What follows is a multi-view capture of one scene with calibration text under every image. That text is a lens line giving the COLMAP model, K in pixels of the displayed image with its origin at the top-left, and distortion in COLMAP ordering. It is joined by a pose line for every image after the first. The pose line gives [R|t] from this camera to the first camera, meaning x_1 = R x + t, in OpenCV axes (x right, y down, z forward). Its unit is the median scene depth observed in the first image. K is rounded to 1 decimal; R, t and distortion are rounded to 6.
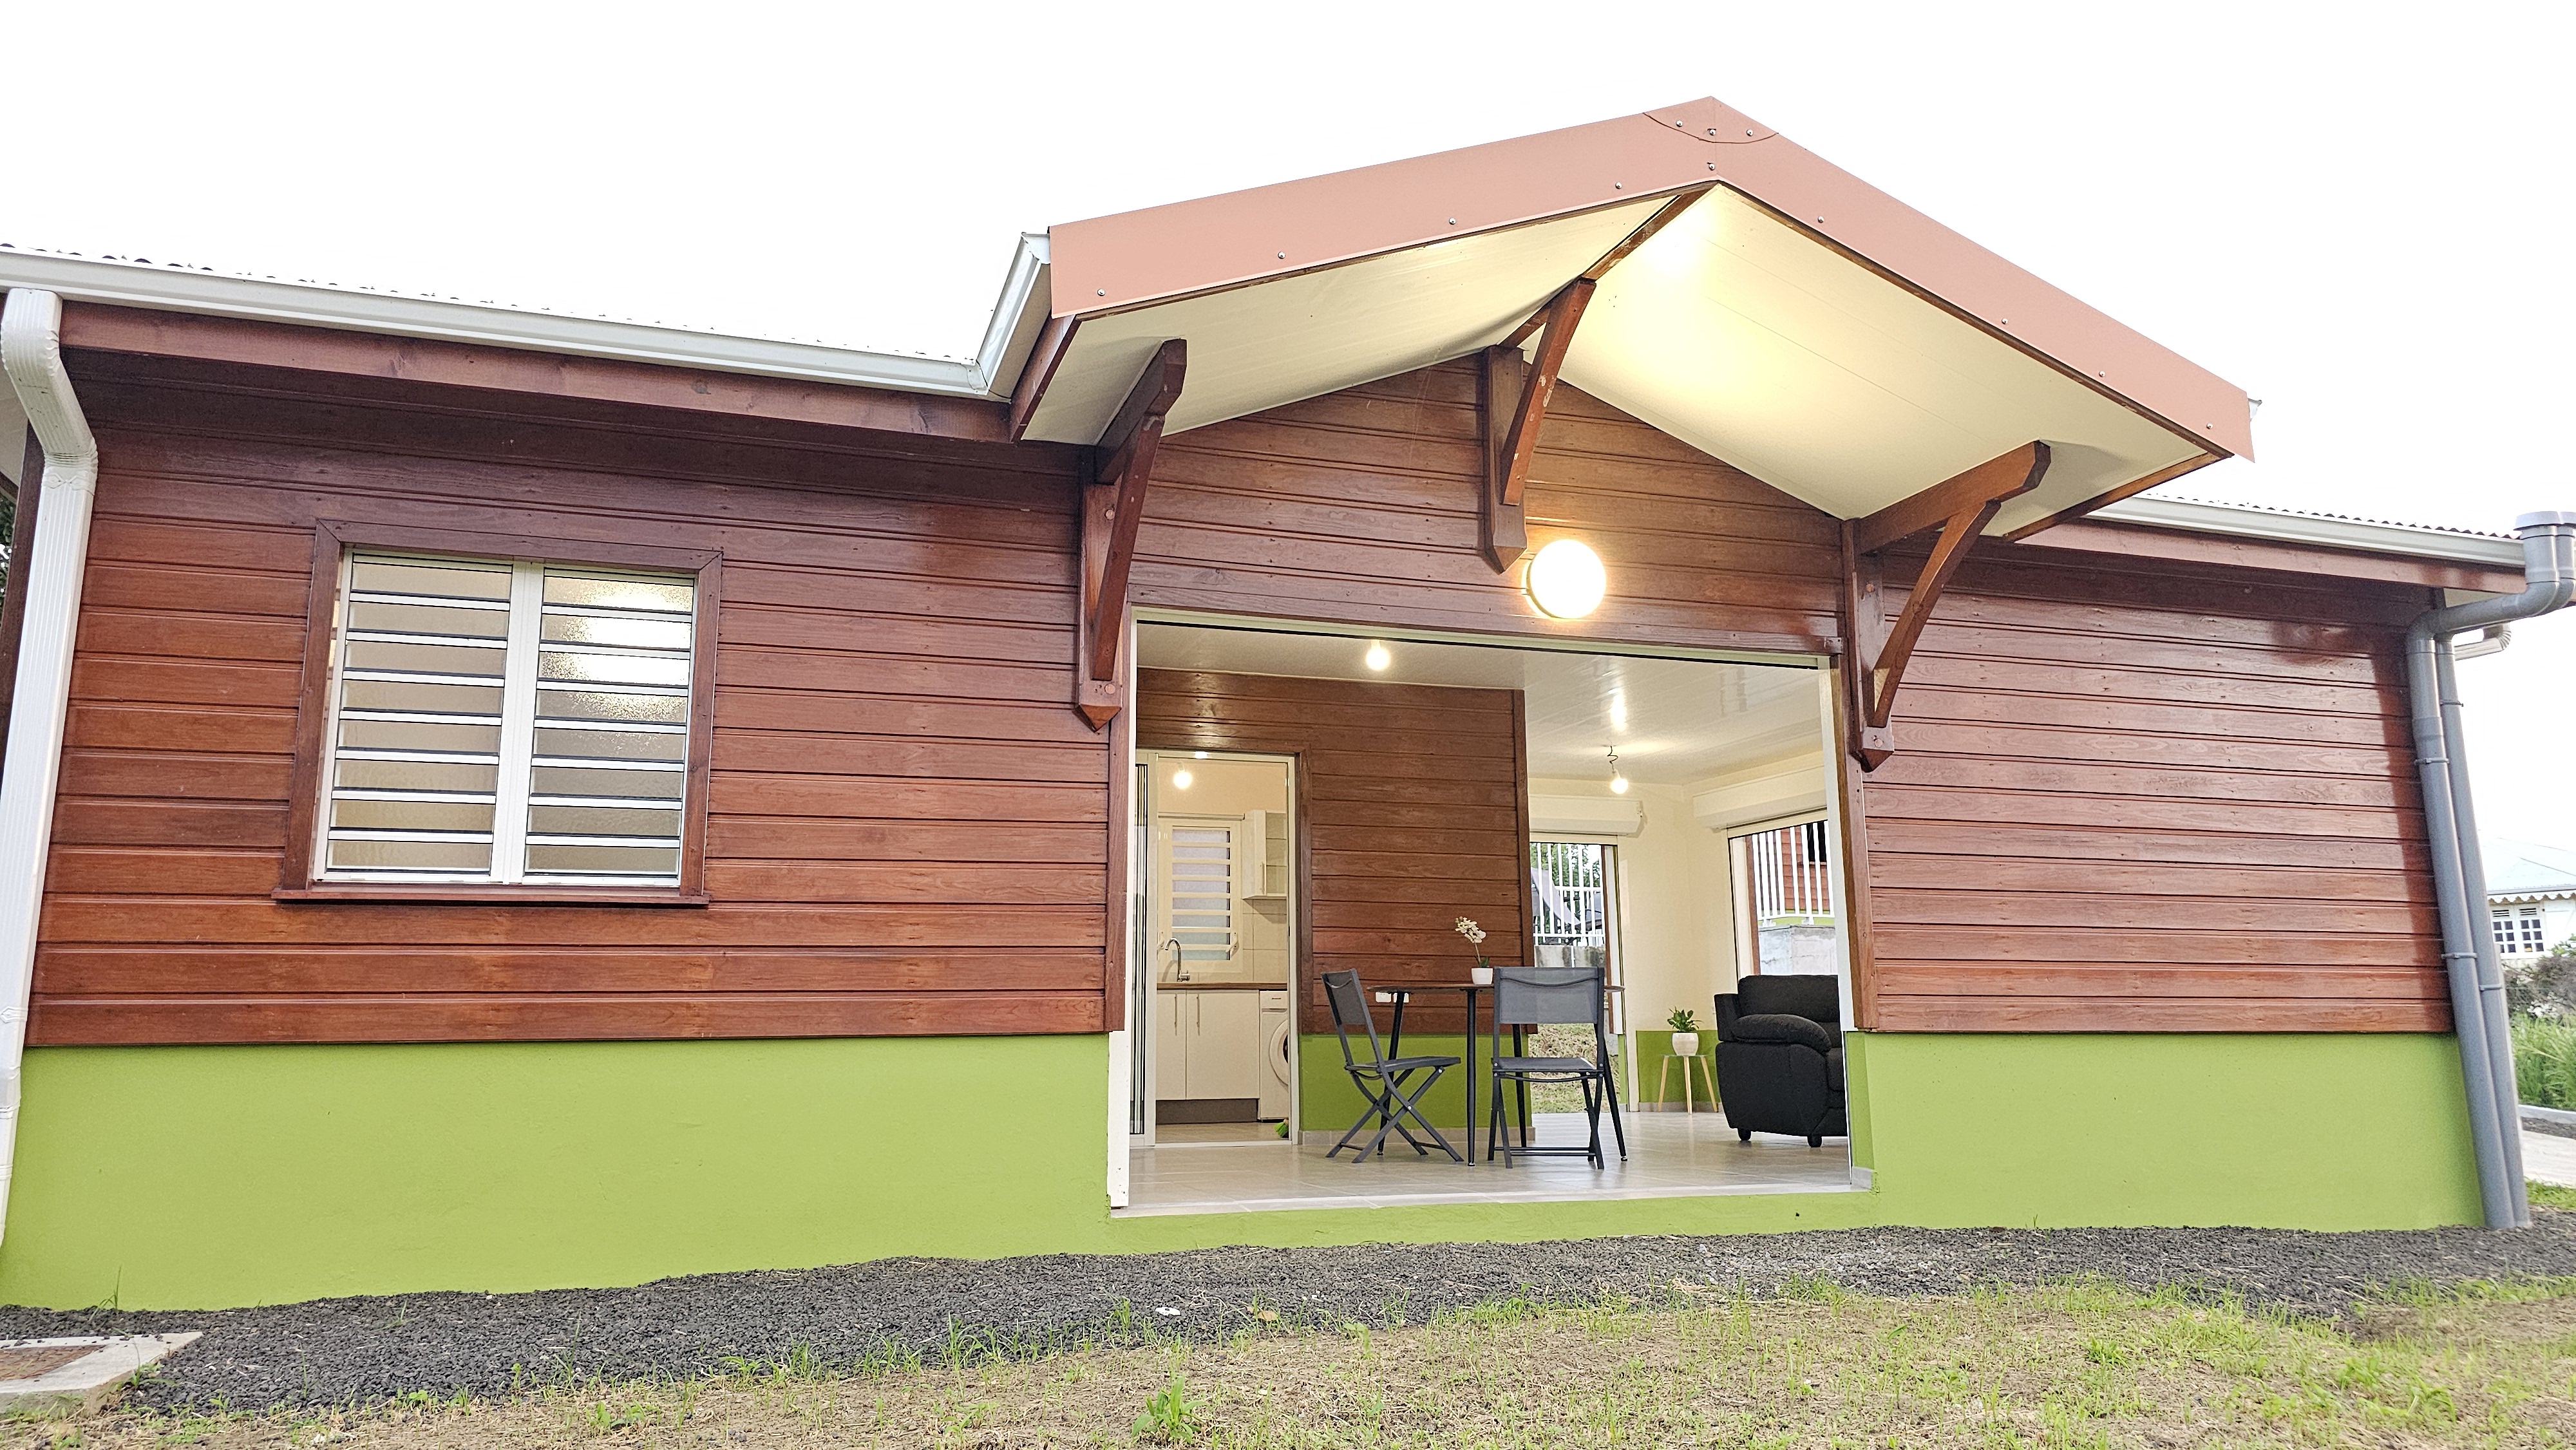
lens RADIAL K [[1728.1, 0, 1275.9], [0, 1728.1, 737.0], [0, 0, 1]] dist [0.054670, -0.040486]
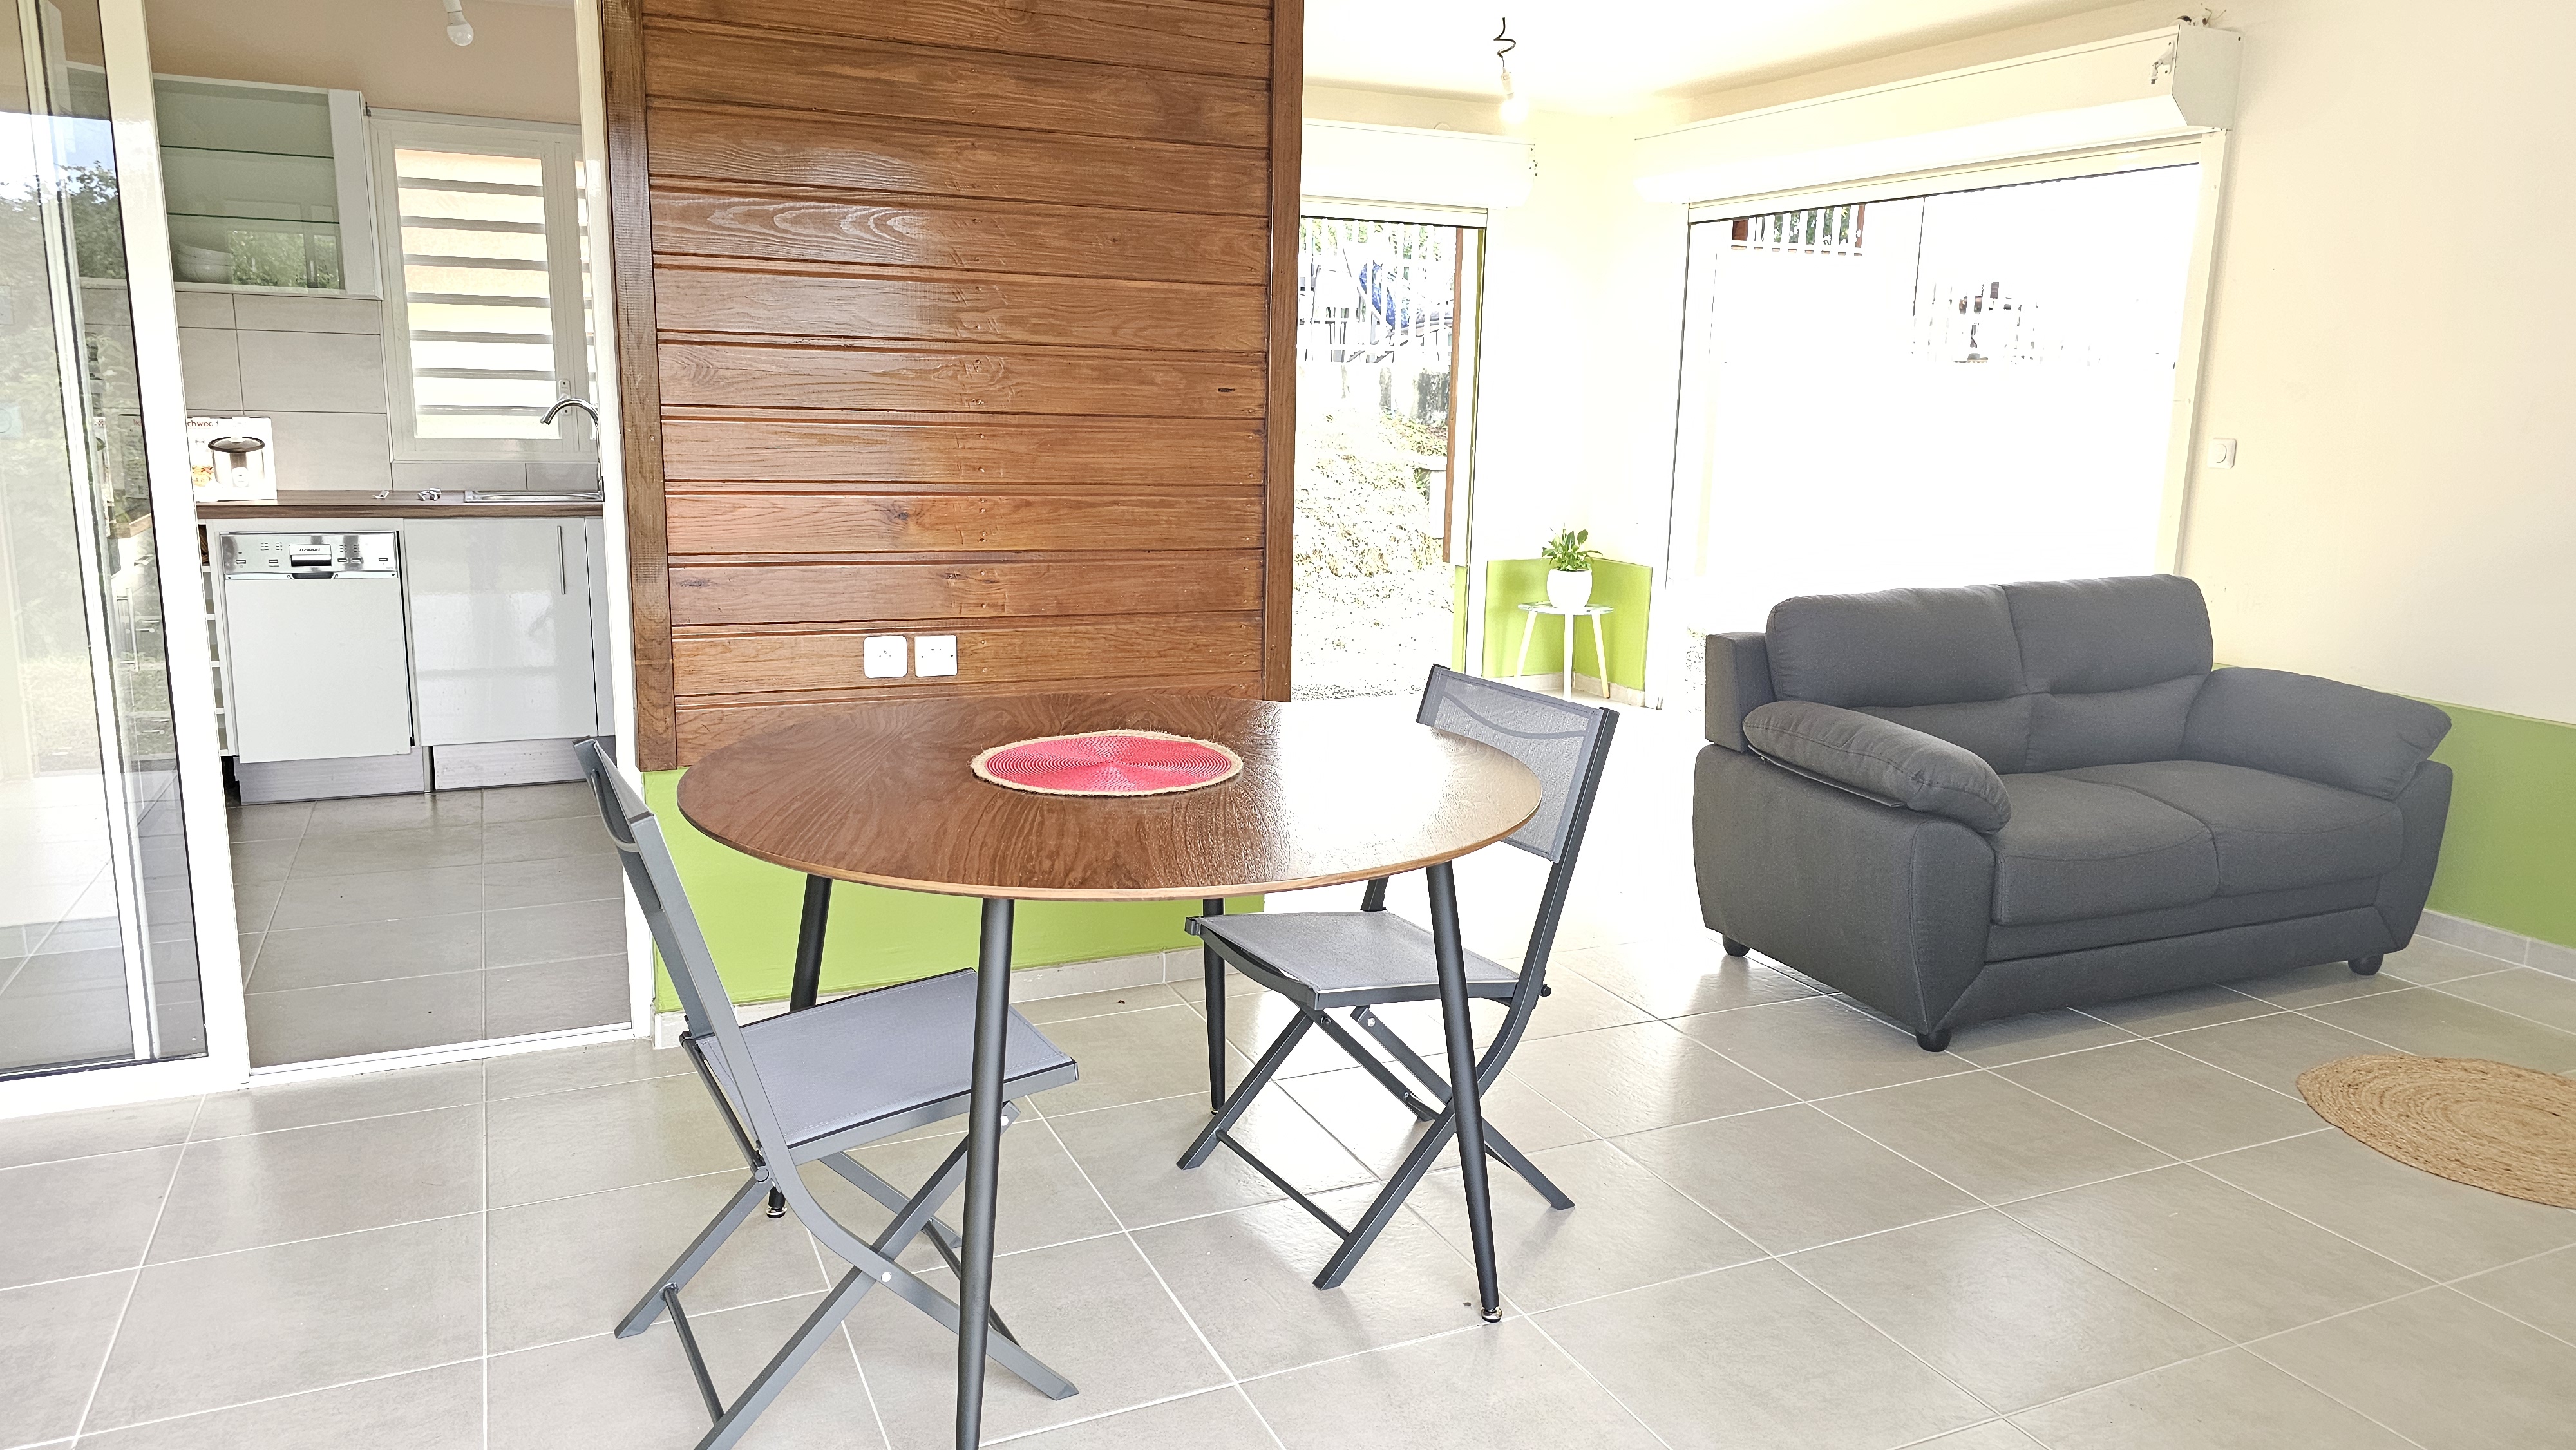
lens RADIAL K [[1728.1, 0, 1275.9], [0, 1728.1, 737.0], [0, 0, 1]] dist [0.054670, -0.040486]
pose [[0.994274, 0.009831, 0.106412, 0.102696], [-0.048118, 0.930293, 0.363648, 0.021887], [-0.095419, -0.366686, 0.925439, 0.609315]]
